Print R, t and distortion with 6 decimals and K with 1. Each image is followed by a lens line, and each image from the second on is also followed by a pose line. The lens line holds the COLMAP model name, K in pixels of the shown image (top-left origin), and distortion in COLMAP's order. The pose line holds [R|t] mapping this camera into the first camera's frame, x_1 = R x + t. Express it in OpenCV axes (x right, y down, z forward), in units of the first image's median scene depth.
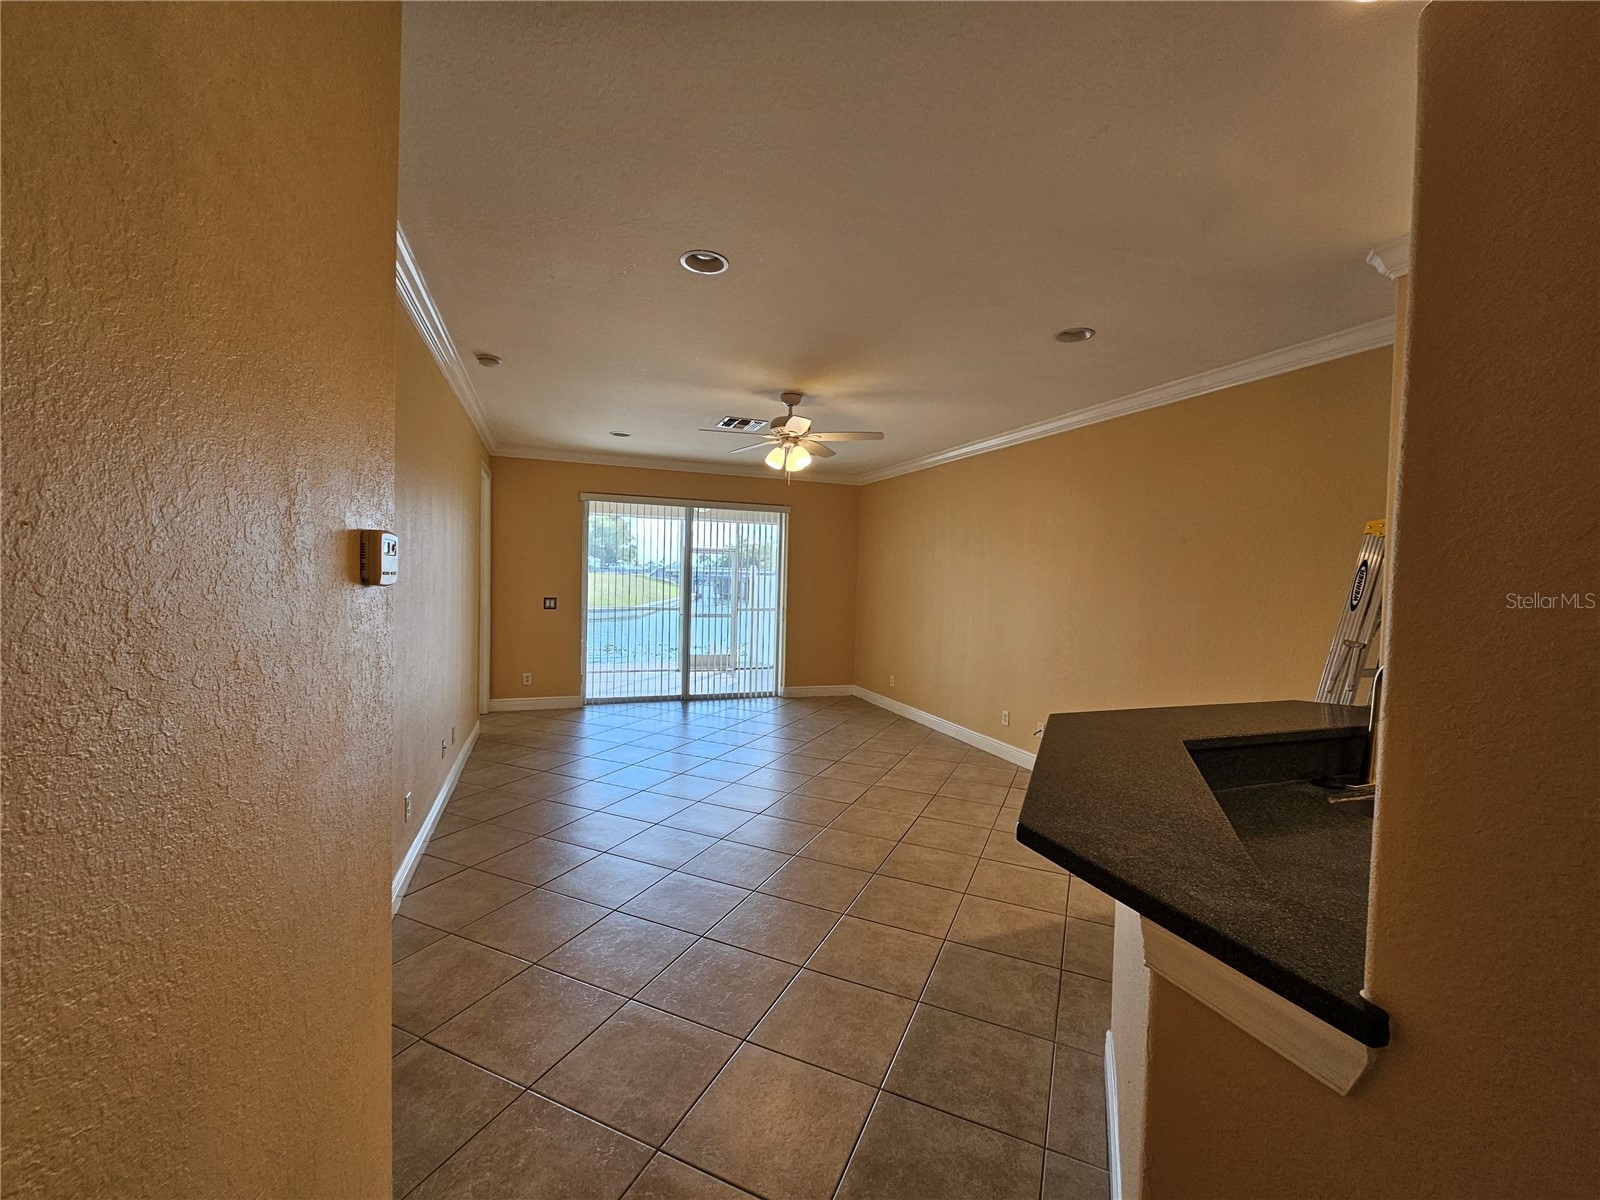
lens RADIAL K [[655.9, 0, 801.9], [0, 655.9, 597.6], [0, 0, 1]] dist [0.000314, 0.001194]
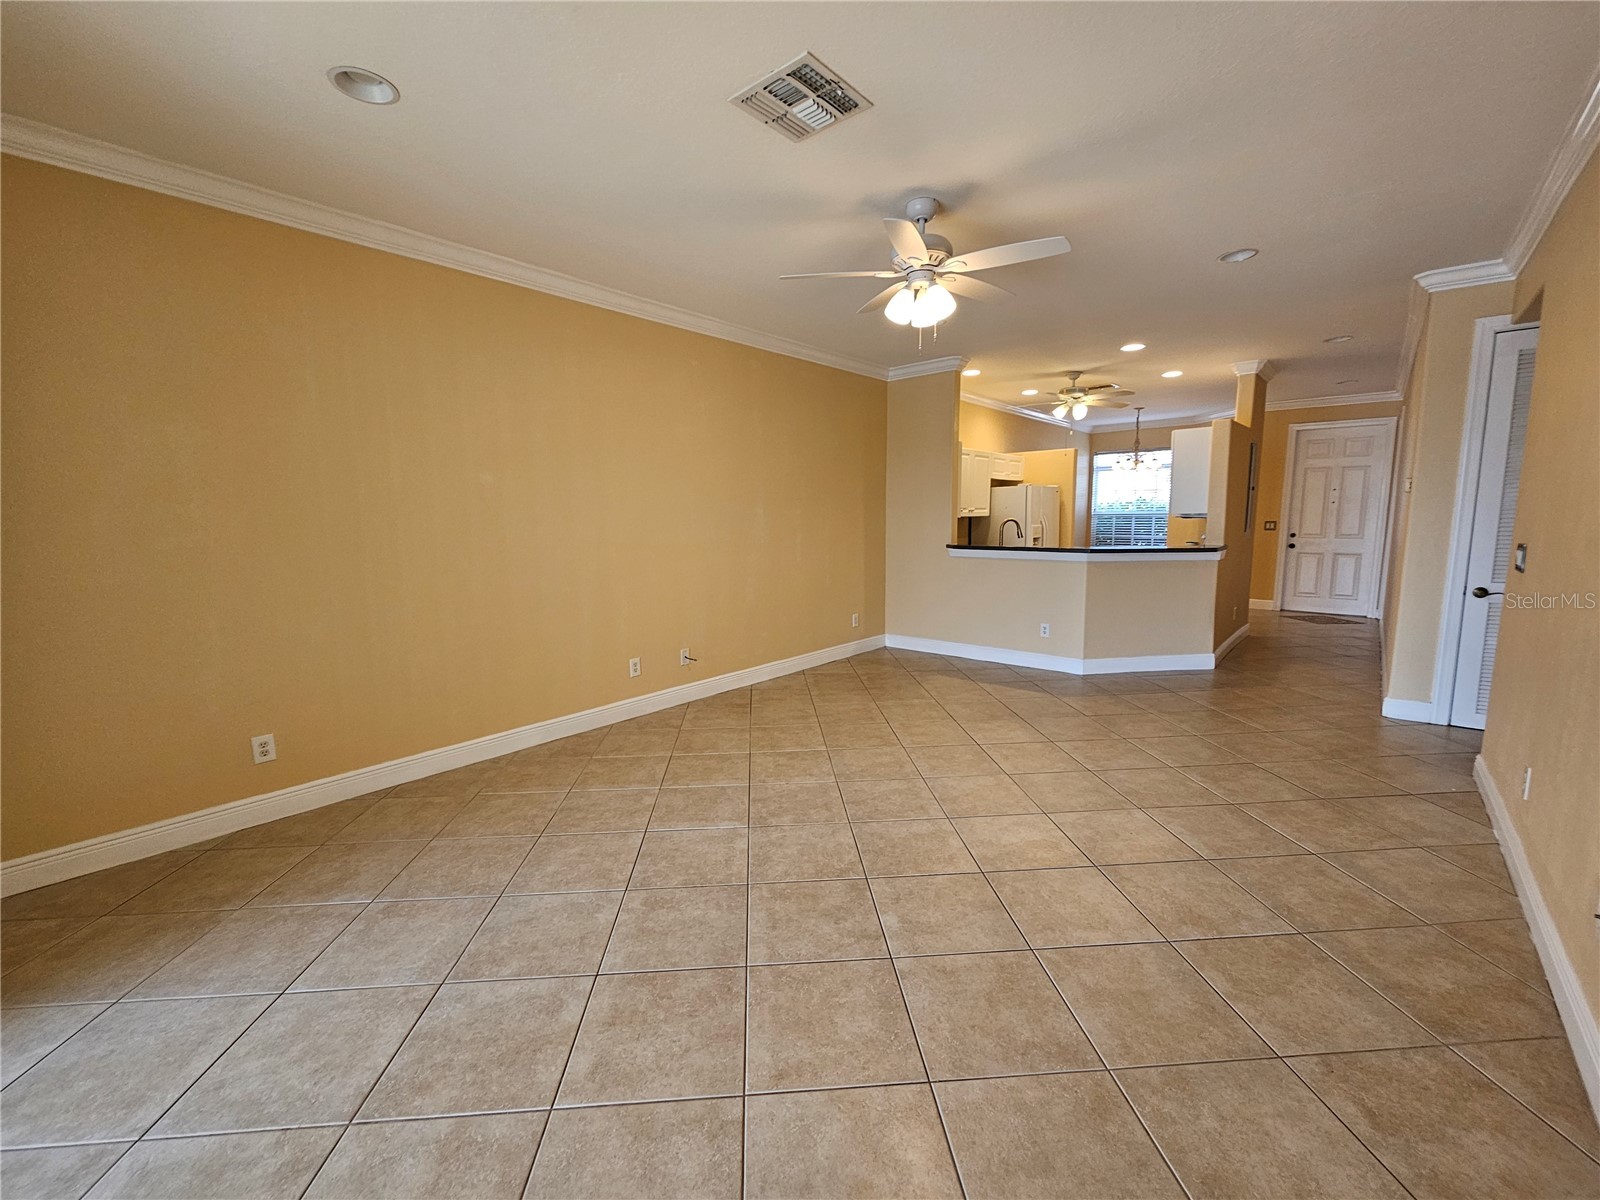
lens RADIAL K [[655.9, 0, 801.9], [0, 655.9, 597.6], [0, 0, 1]] dist [0.000314, 0.001194]
pose [[-0.484712, -0.154187, 0.860976, -0.485235], [0.011437, 0.983139, 0.182503, -0.046121], [-0.874599, 0.098308, -0.474776, 1.236205]]
